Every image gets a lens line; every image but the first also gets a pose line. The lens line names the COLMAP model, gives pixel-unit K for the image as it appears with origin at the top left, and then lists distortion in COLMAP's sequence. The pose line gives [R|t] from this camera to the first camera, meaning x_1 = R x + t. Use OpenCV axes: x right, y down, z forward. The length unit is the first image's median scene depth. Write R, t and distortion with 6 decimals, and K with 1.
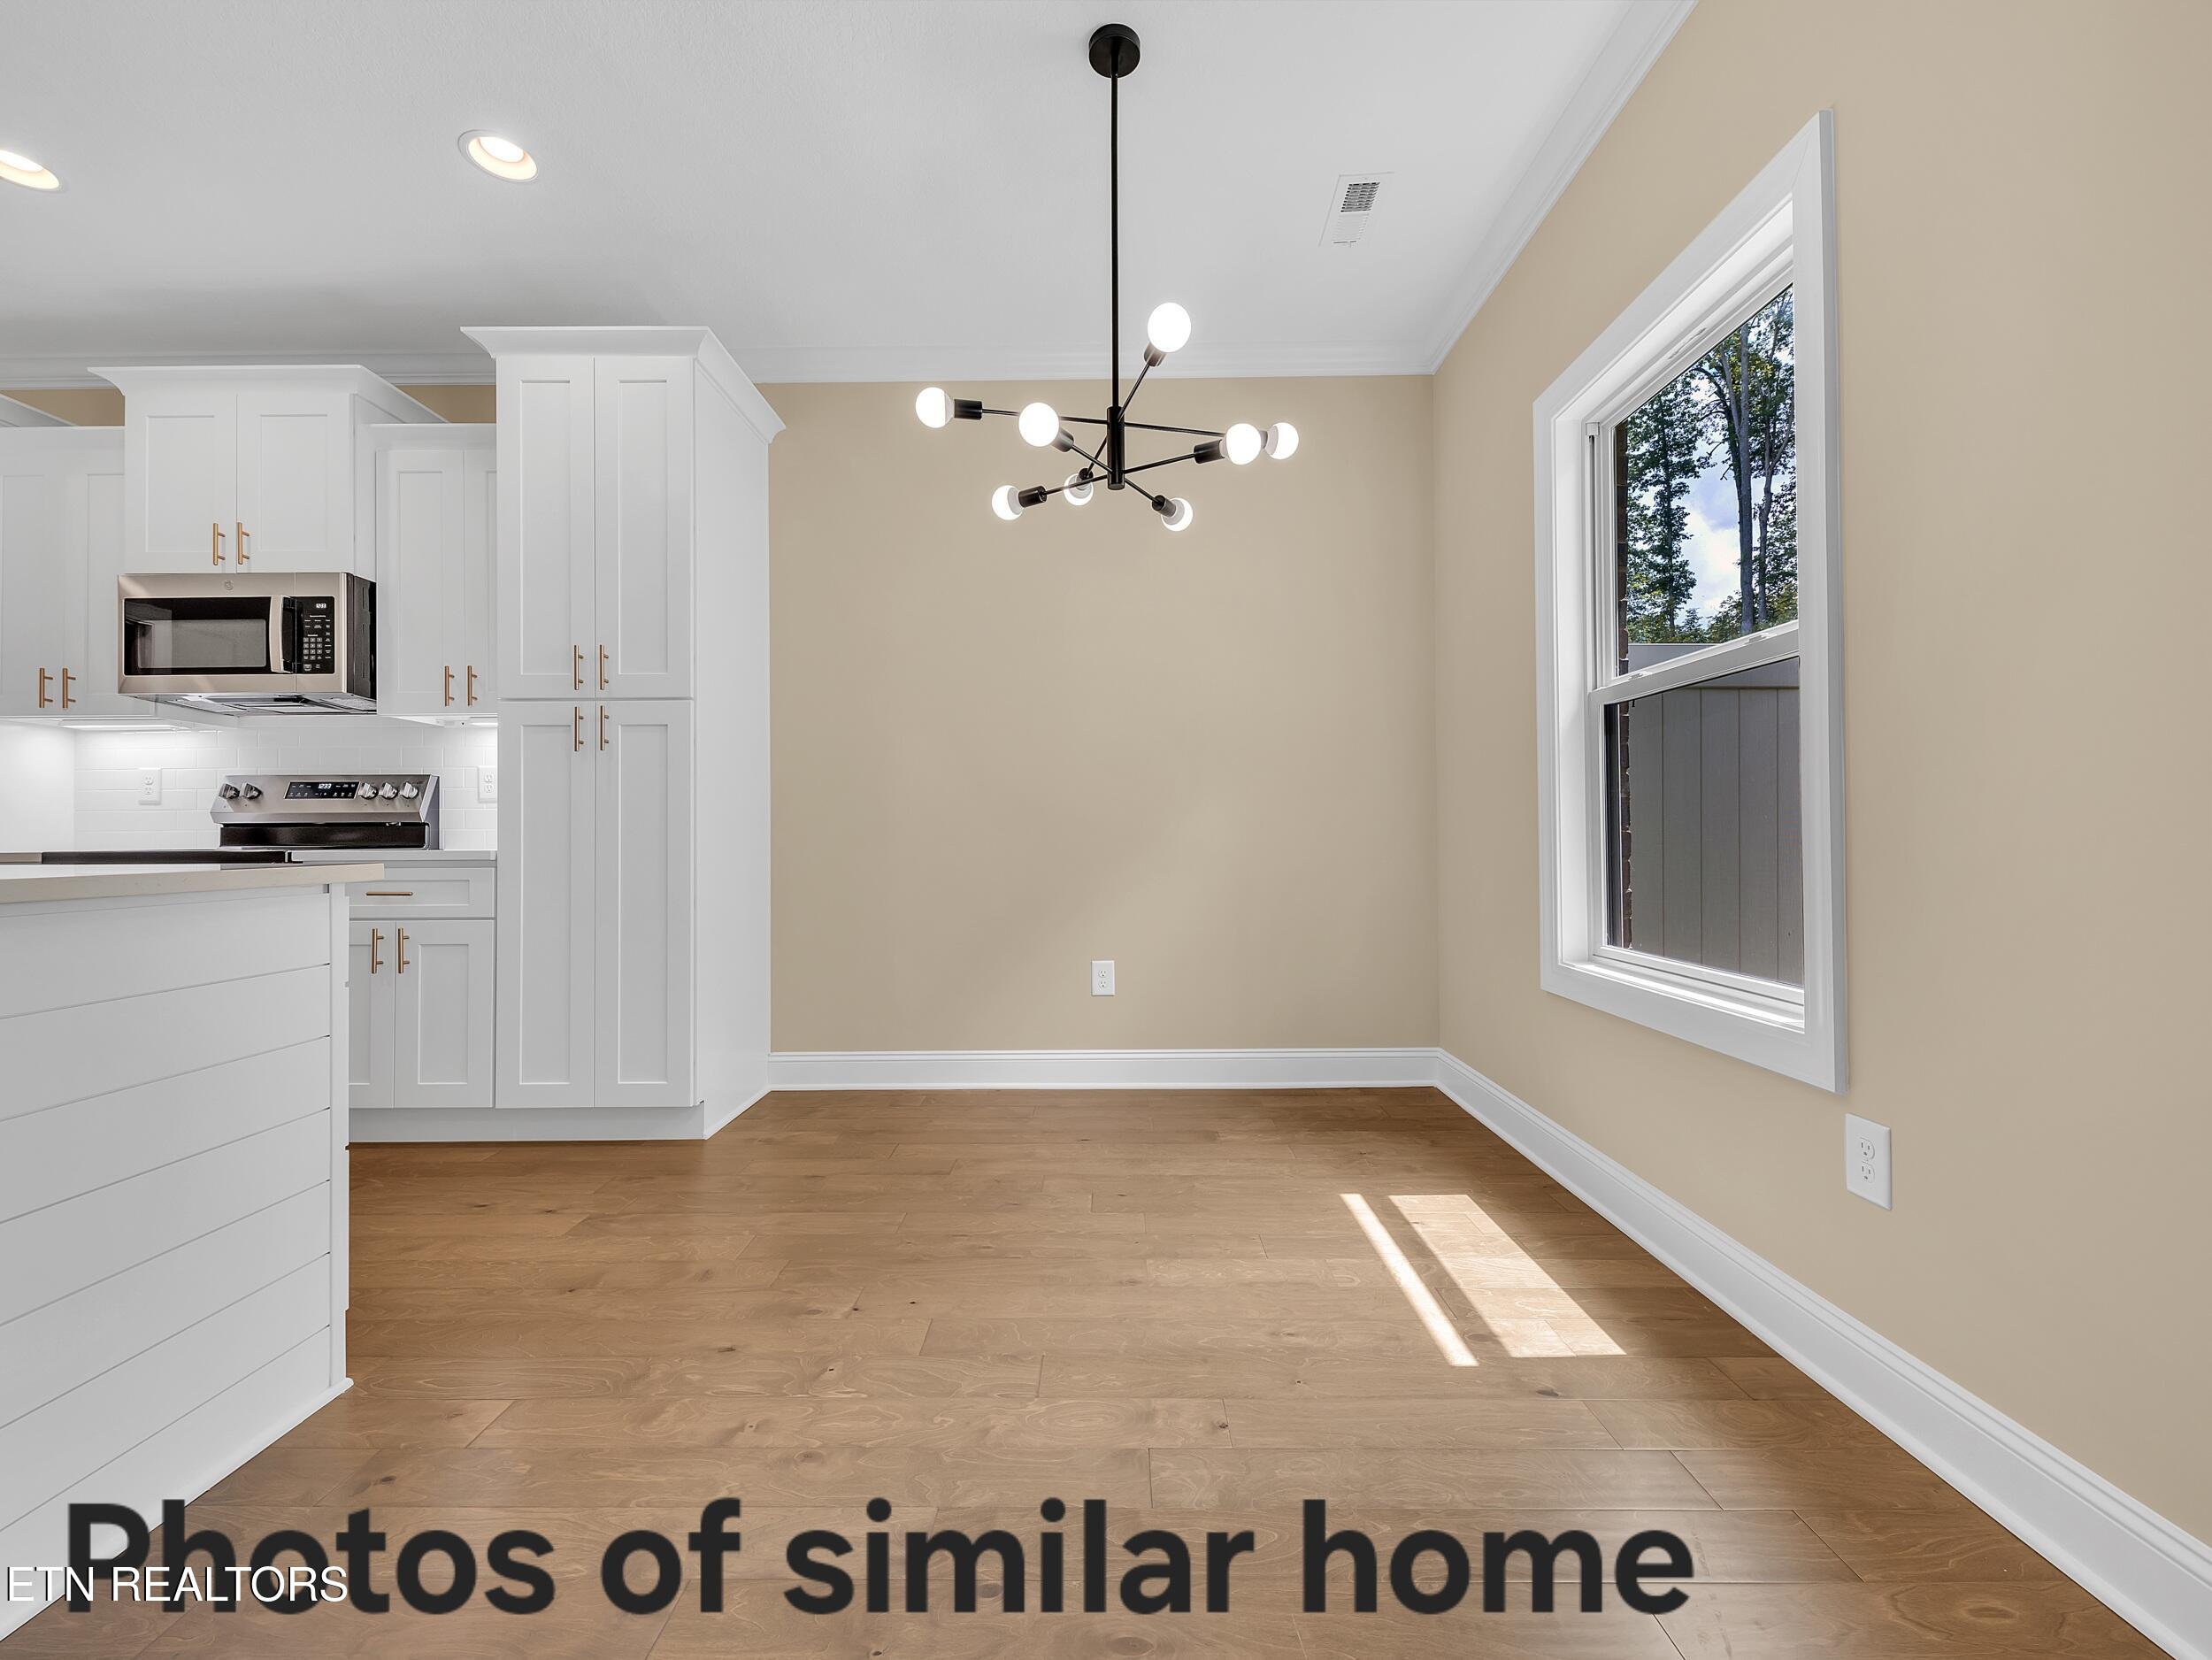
lens RADIAL K [[926.6, 0, 1104.9], [0, 926.6, 830.7], [0, 0, 1]] dist [0.006042, -0.000996]
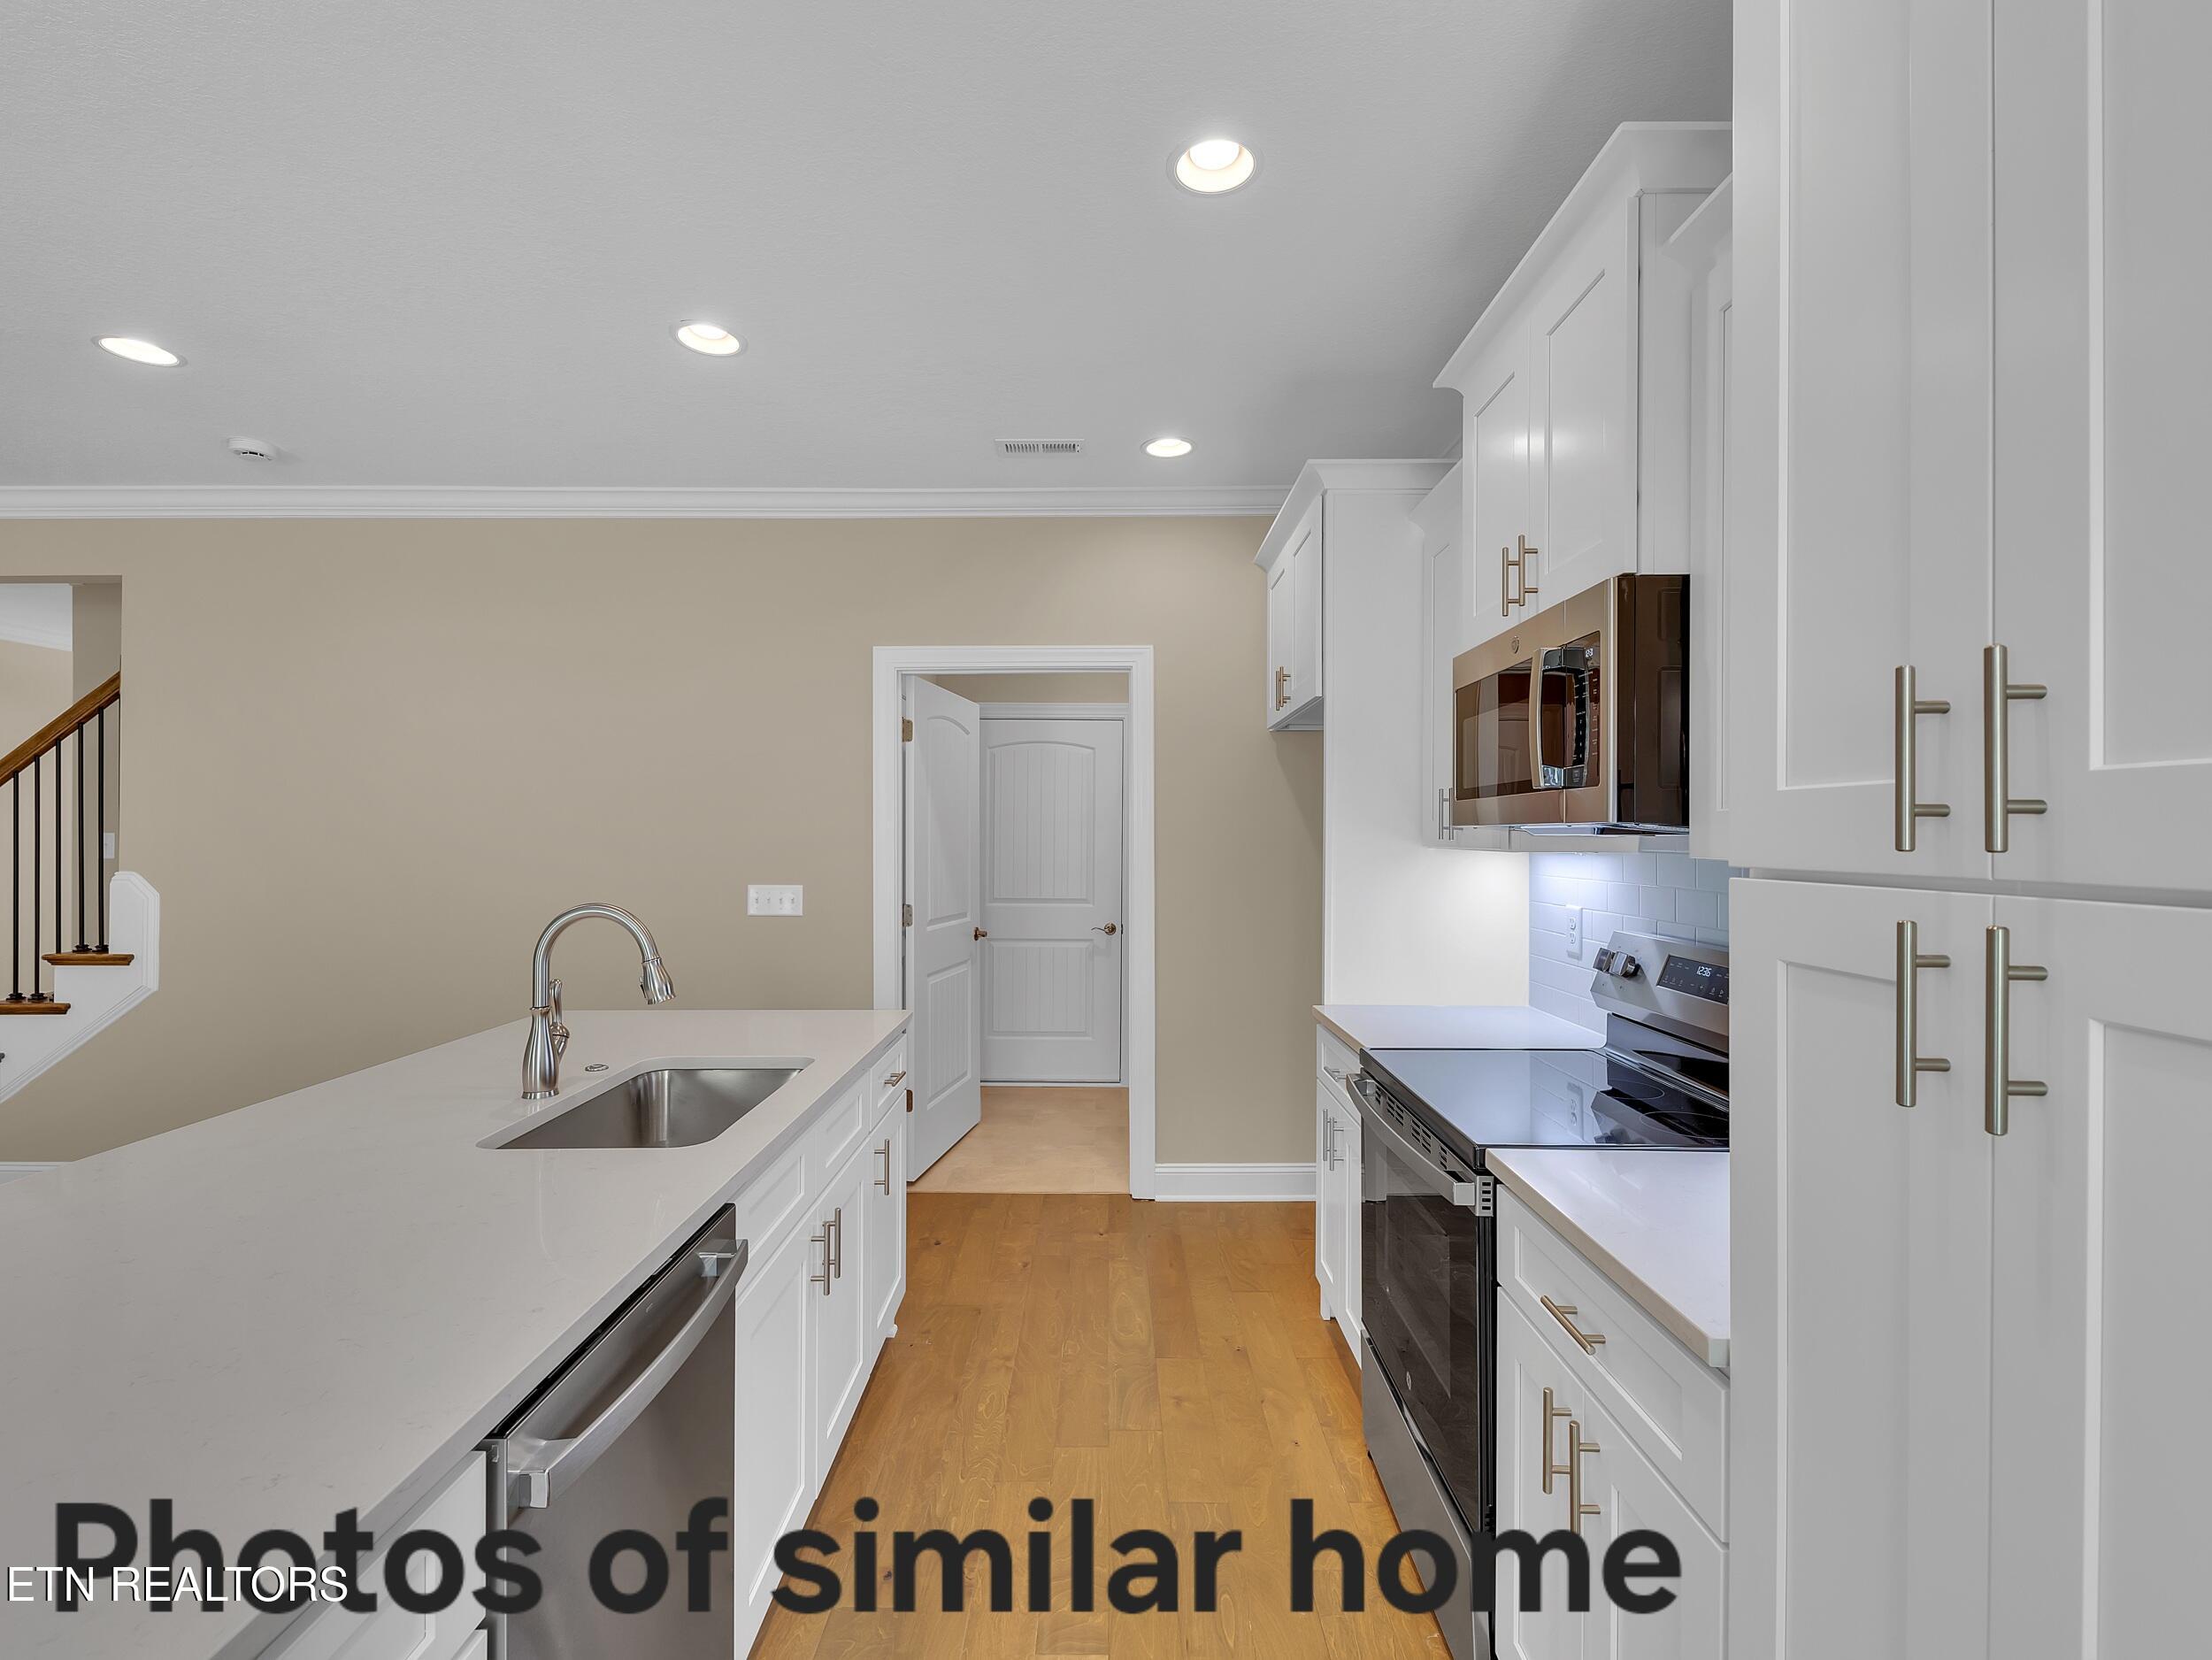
lens RADIAL K [[1028.5, 0, 1094.3], [0, 1028.5, 831.2], [0, 0, 1]] dist [0.014694, 0.000285]
pose [[-0.009795, 0.003906, -0.999944, -0.276798], [0.005762, 0.999976, 0.003850, -0.147468], [0.999935, -0.005724, -0.009817, 0.738493]]
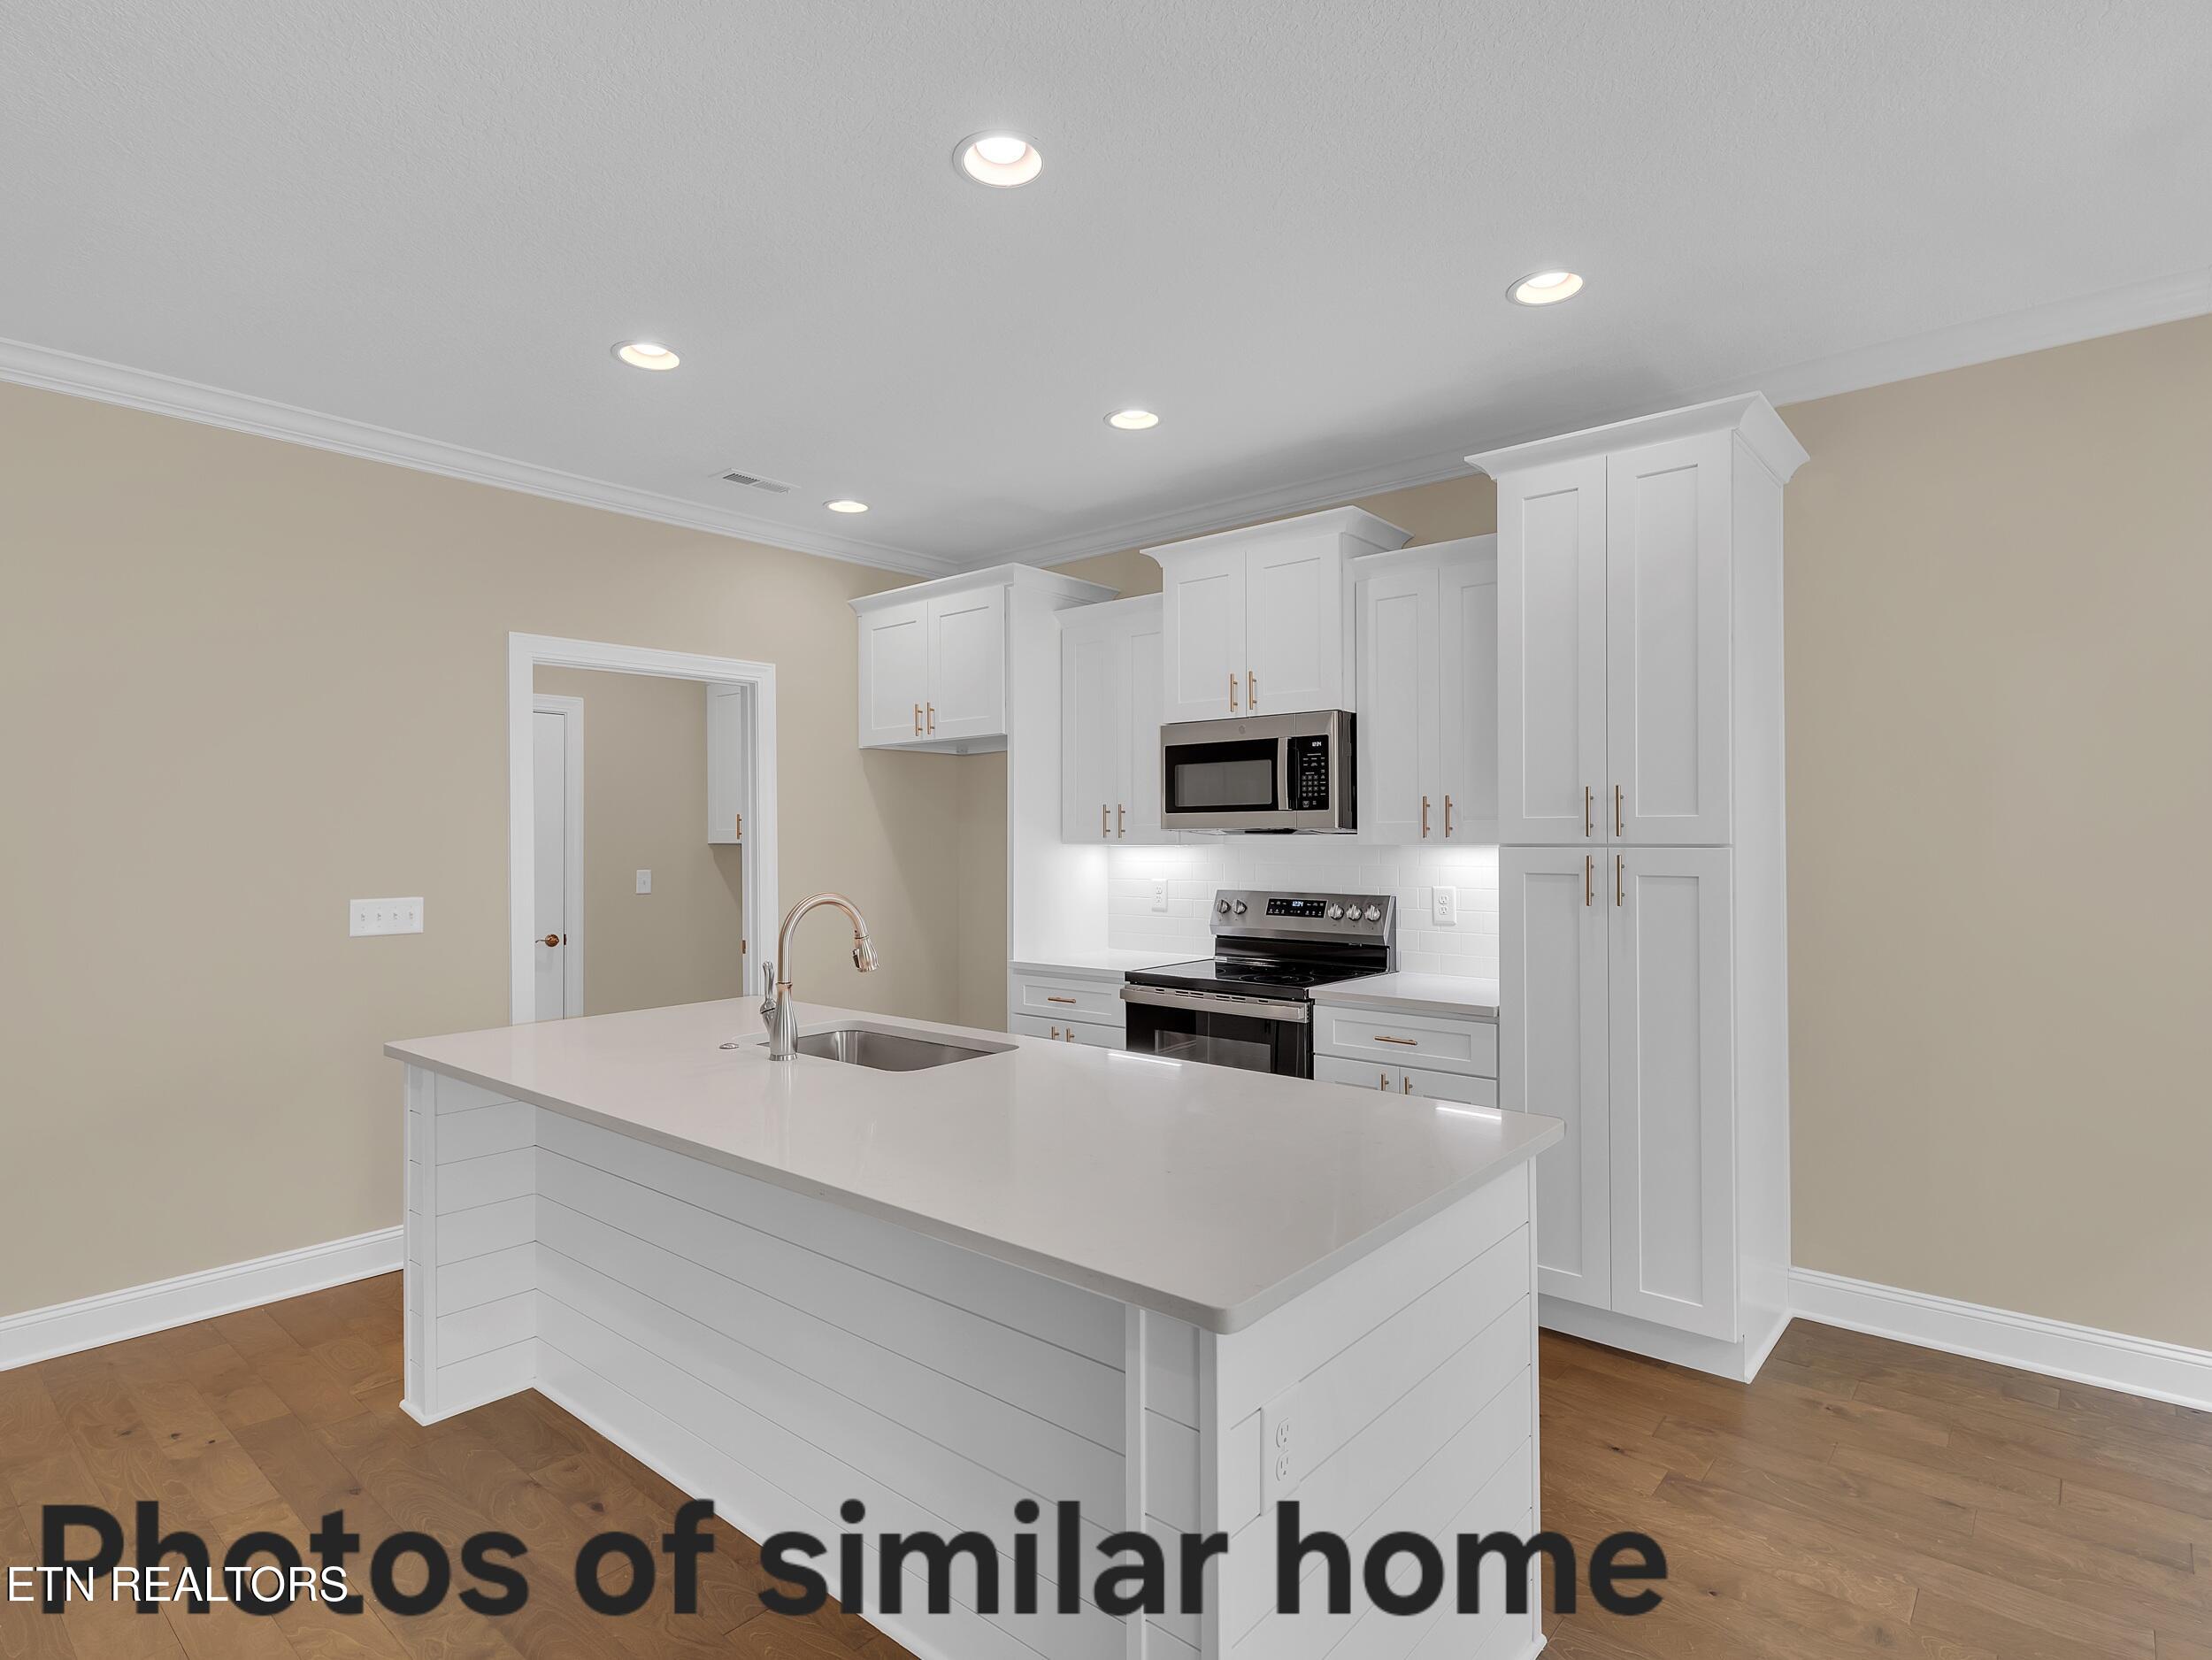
lens RADIAL K [[1163.9, 0, 1096.1], [0, 1163.9, 828.2], [0, 0, 1]] dist [0.012733, -0.000213]
pose [[0.761435, -0.000406, -0.648241, -0.190112], [0.003065, 0.999991, 0.002975, -0.152967], [0.648234, -0.004252, 0.761430, -0.145988]]
